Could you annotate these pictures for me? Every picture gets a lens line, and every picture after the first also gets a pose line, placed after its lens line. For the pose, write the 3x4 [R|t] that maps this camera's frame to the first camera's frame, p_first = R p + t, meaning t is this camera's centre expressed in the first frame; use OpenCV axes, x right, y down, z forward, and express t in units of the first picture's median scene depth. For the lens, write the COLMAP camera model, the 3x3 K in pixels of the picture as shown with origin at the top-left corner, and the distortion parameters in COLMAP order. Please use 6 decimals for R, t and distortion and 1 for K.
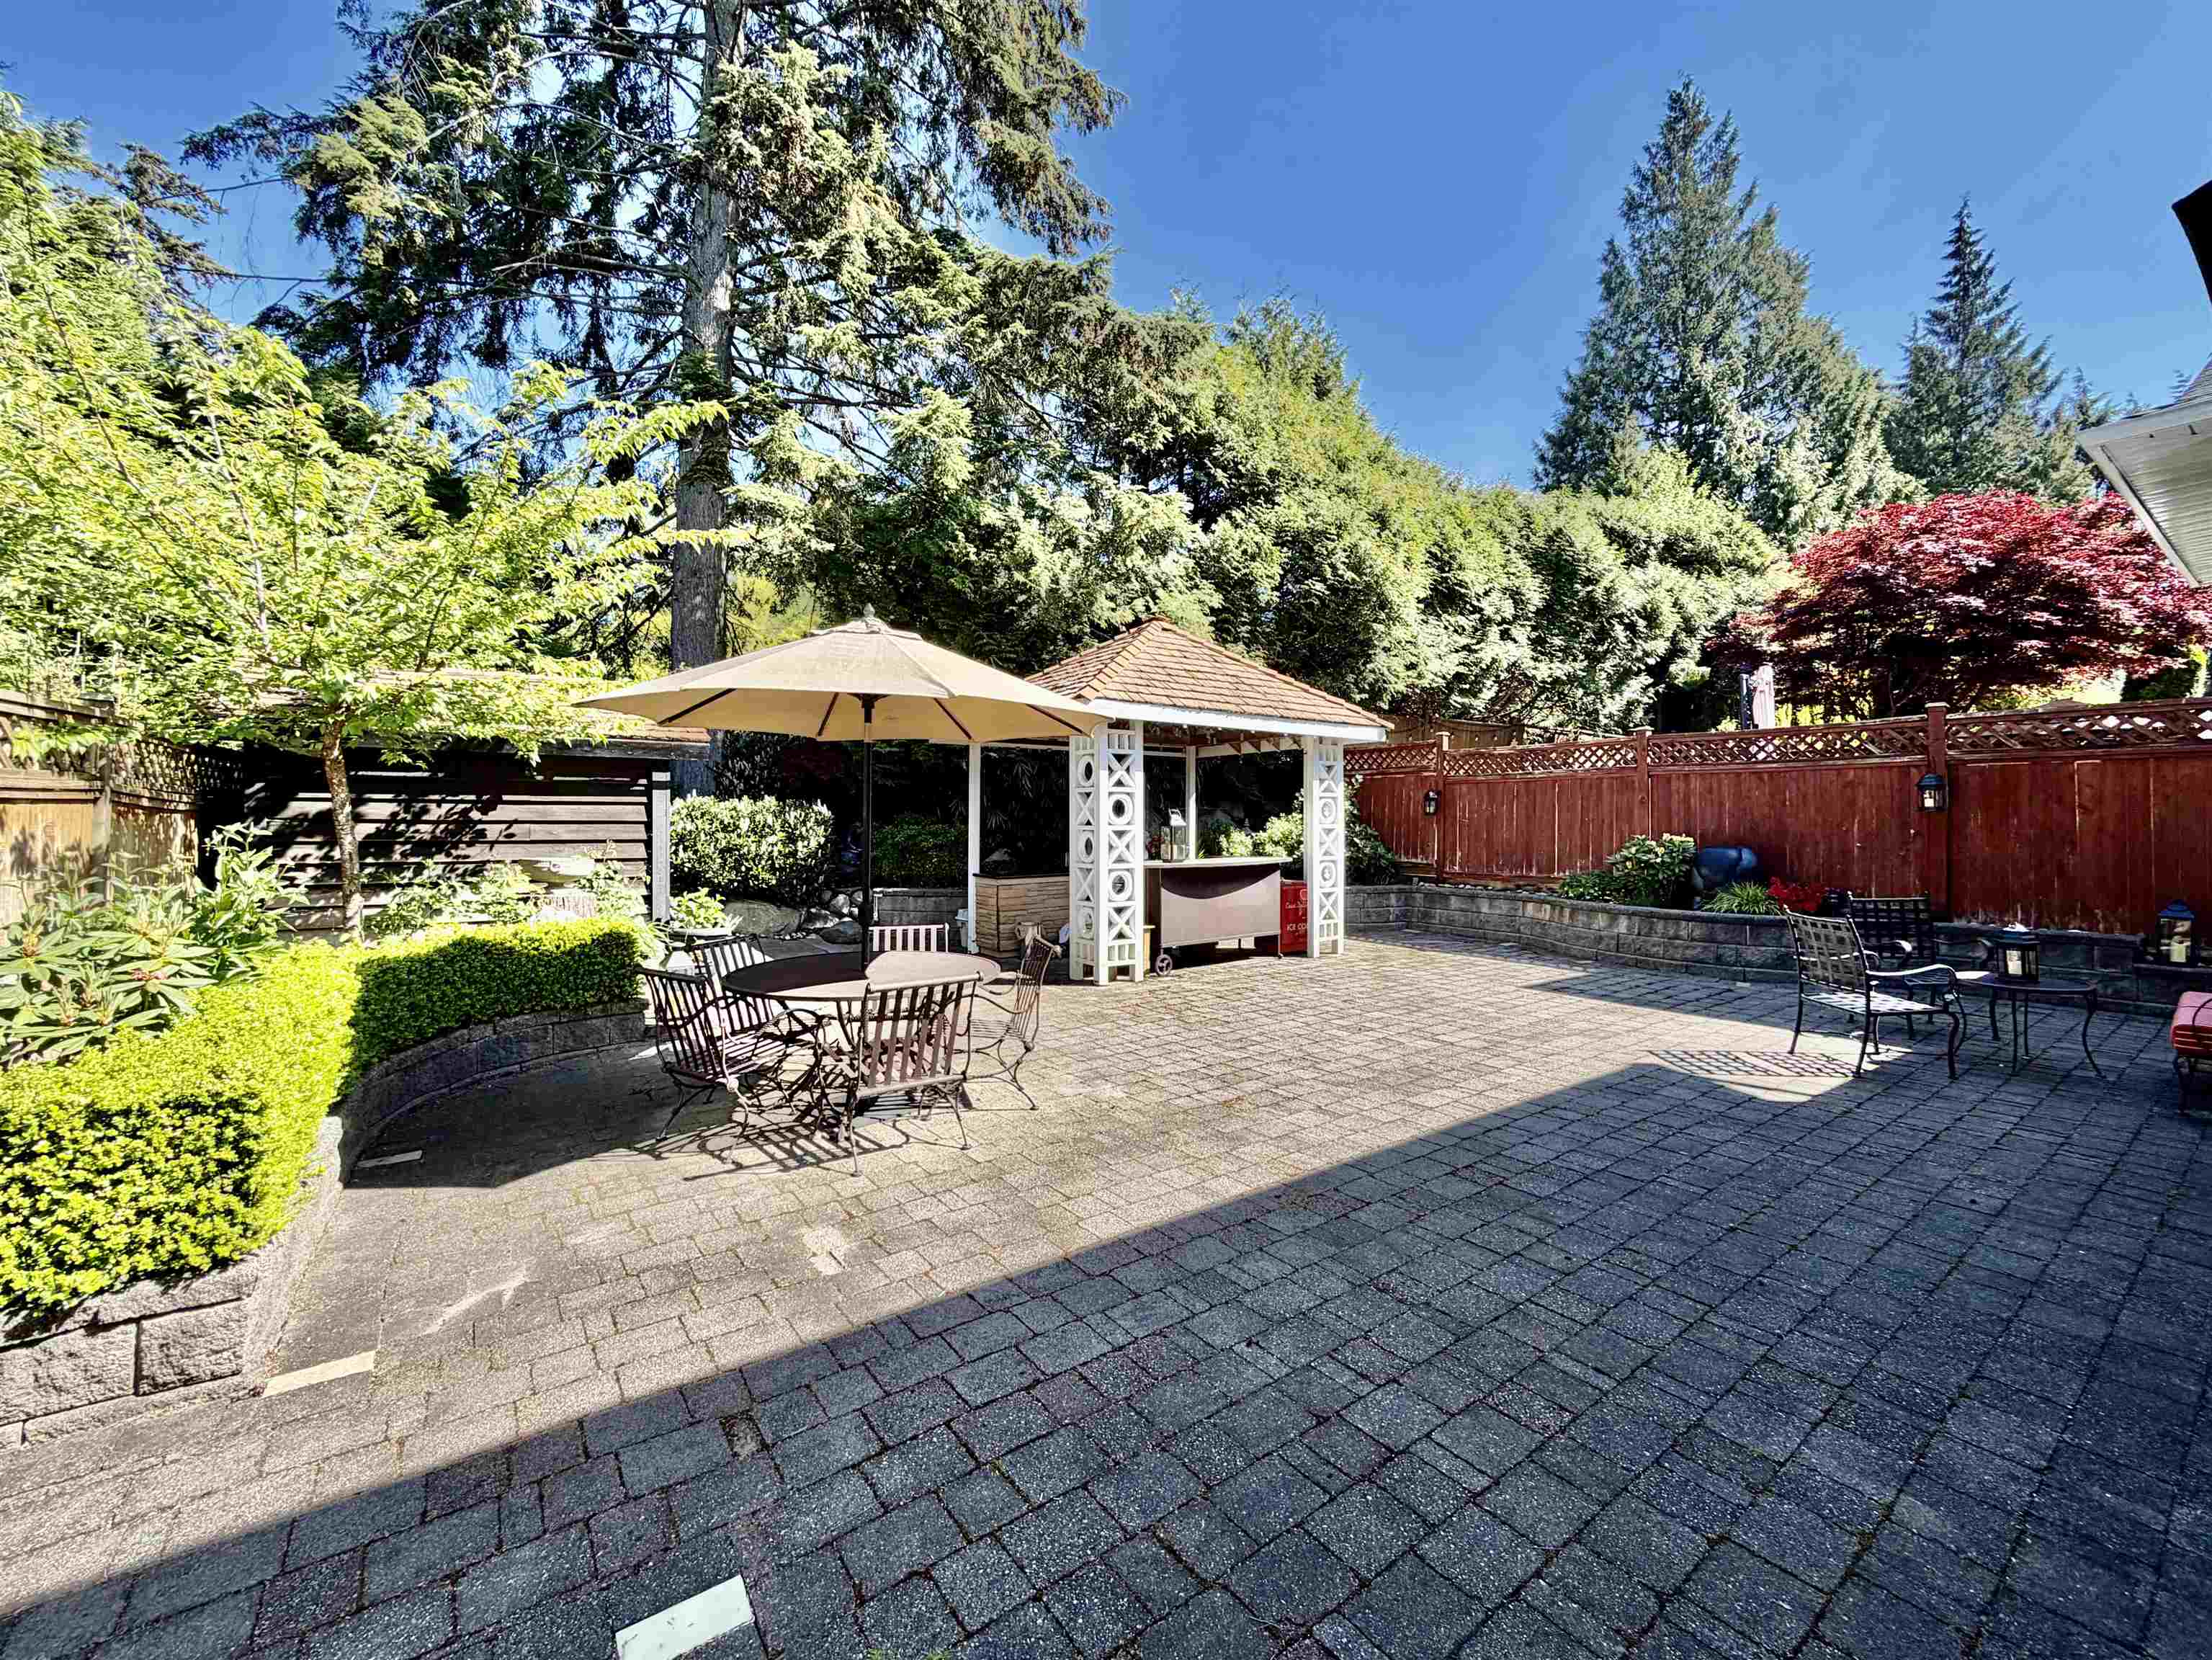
lens RADIAL K [[897.3, 0, 1109.2], [0, 897.3, 799.3], [0, 0, 1]] dist [0.000397, 0.000012]
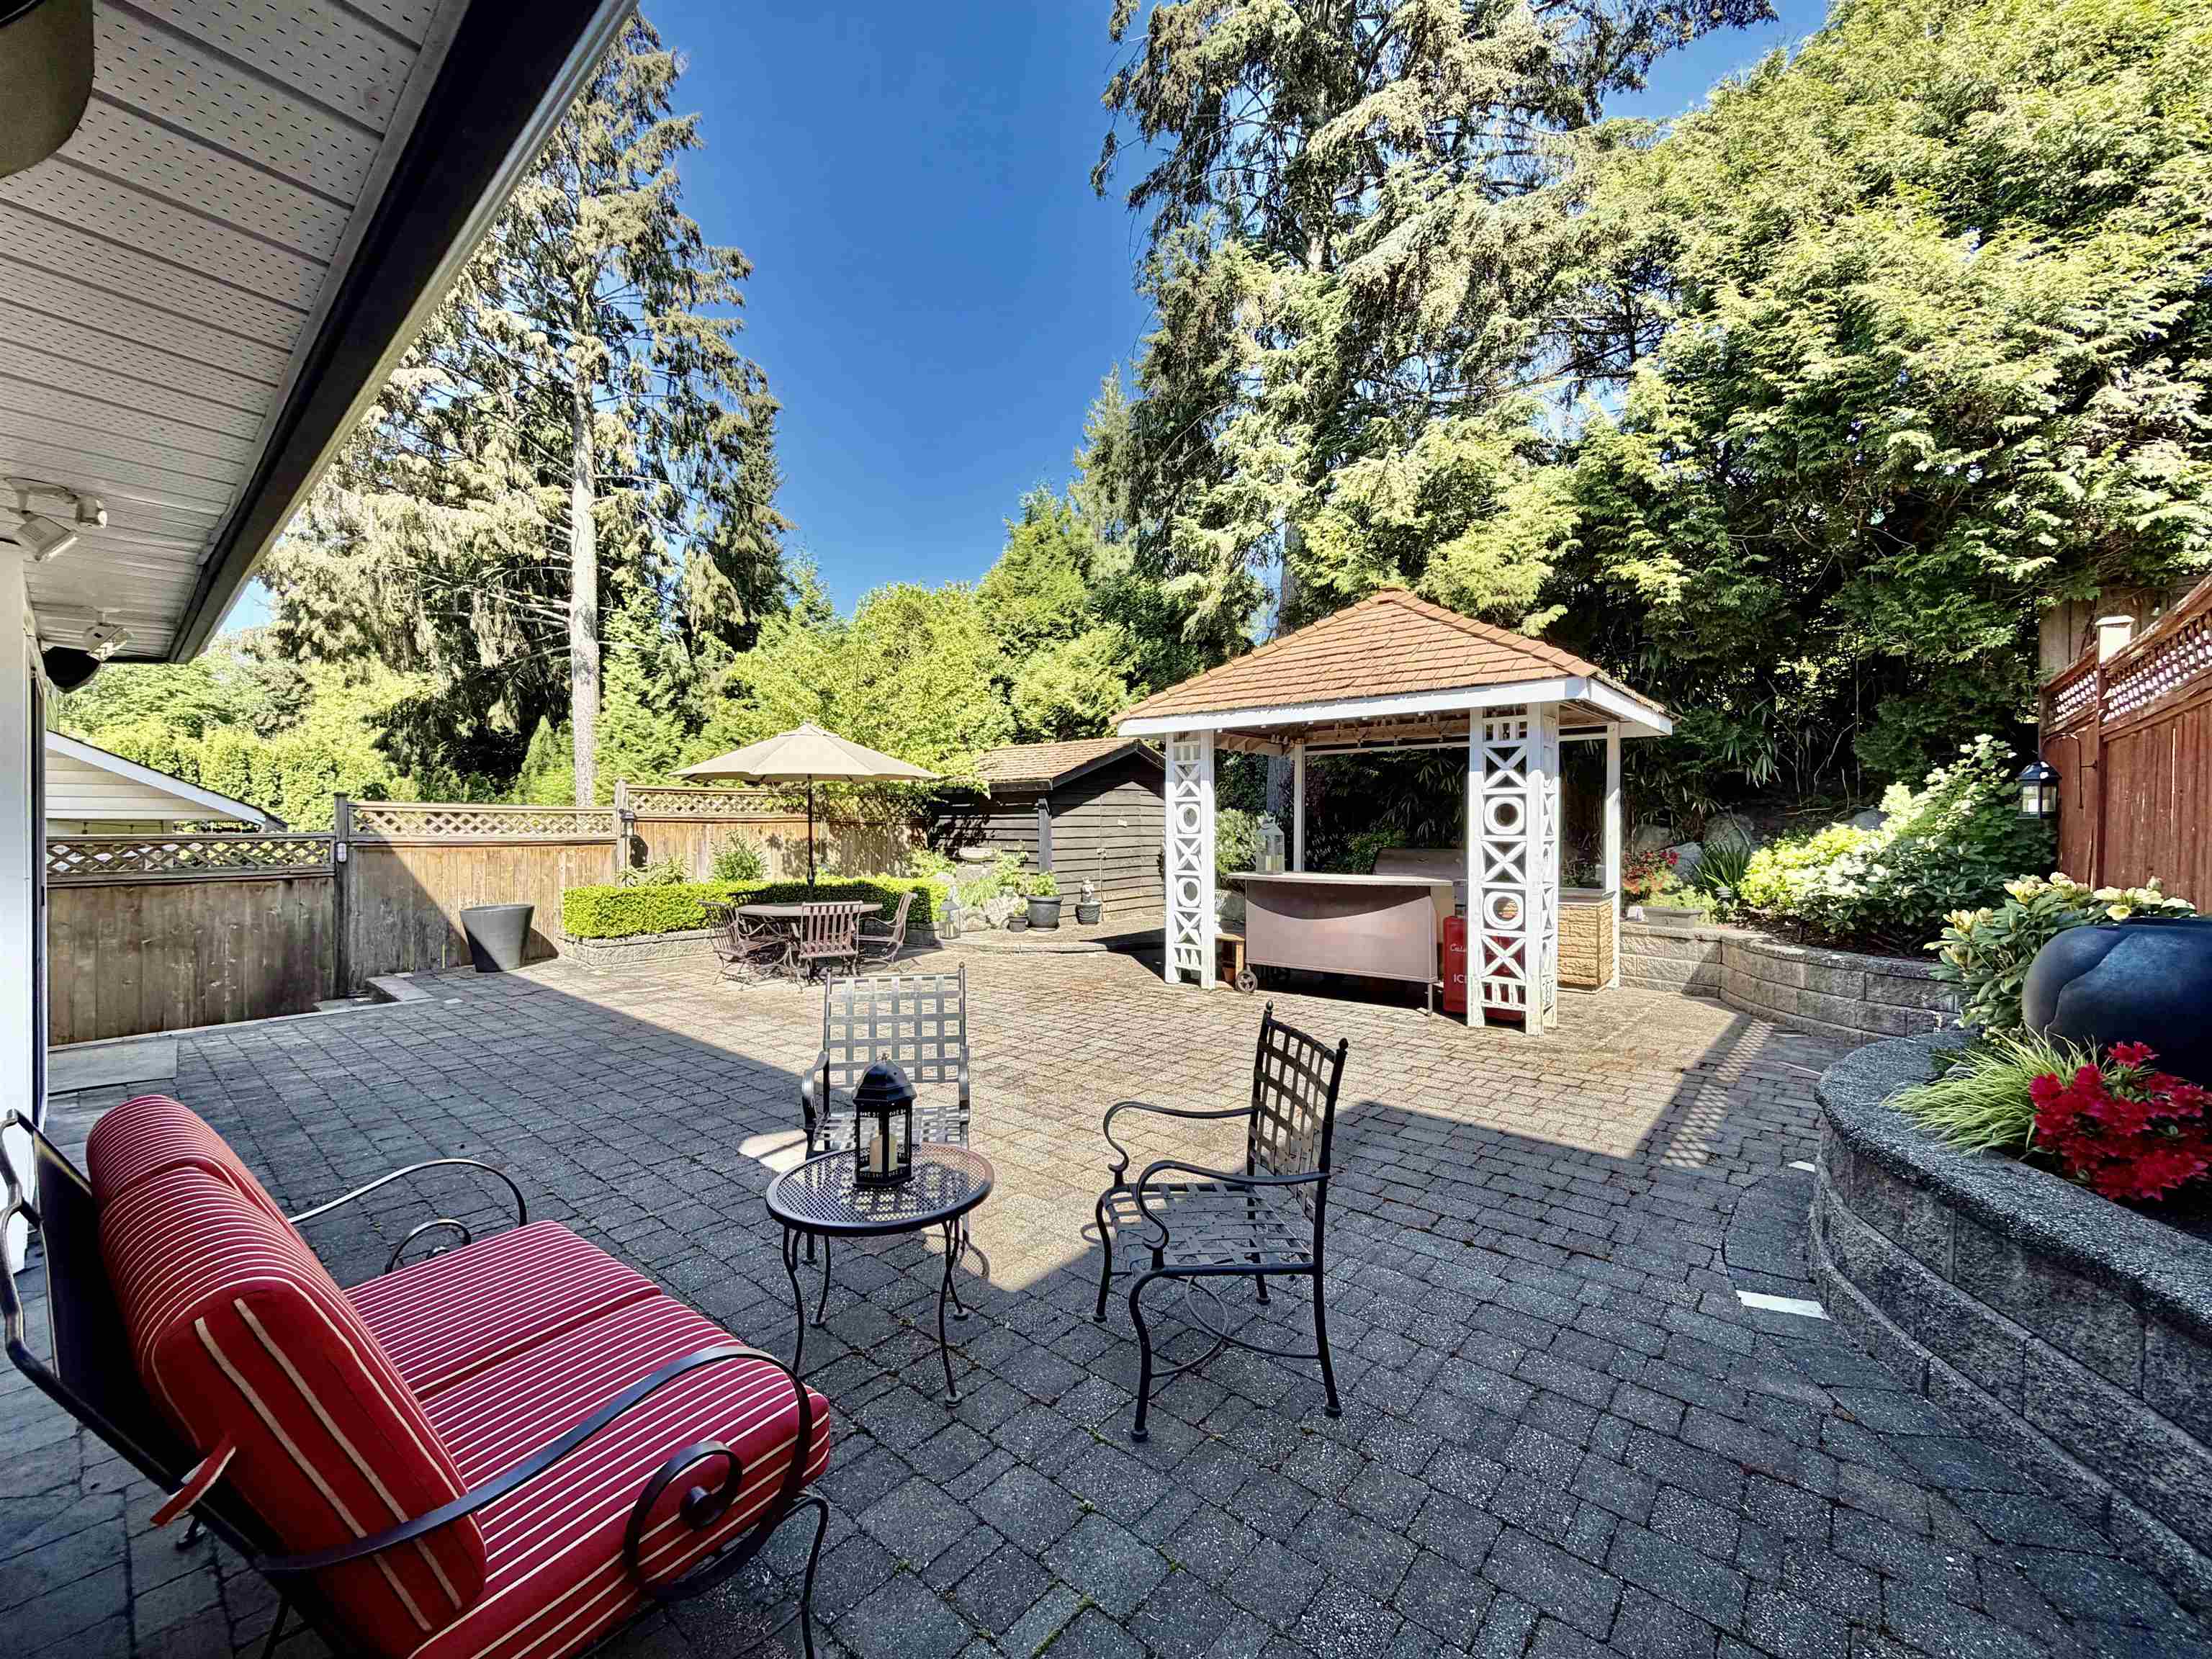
lens RADIAL K [[883.2, 0, 1106.0], [0, 883.2, 829.5], [0, 0, 1]] dist [0.000588, 0.000029]
pose [[0.222211, 0.004049, -0.974990, 0.962881], [0.022329, 0.999708, 0.009241, 0.012002], [0.974743, -0.023824, 0.222056, 0.663069]]
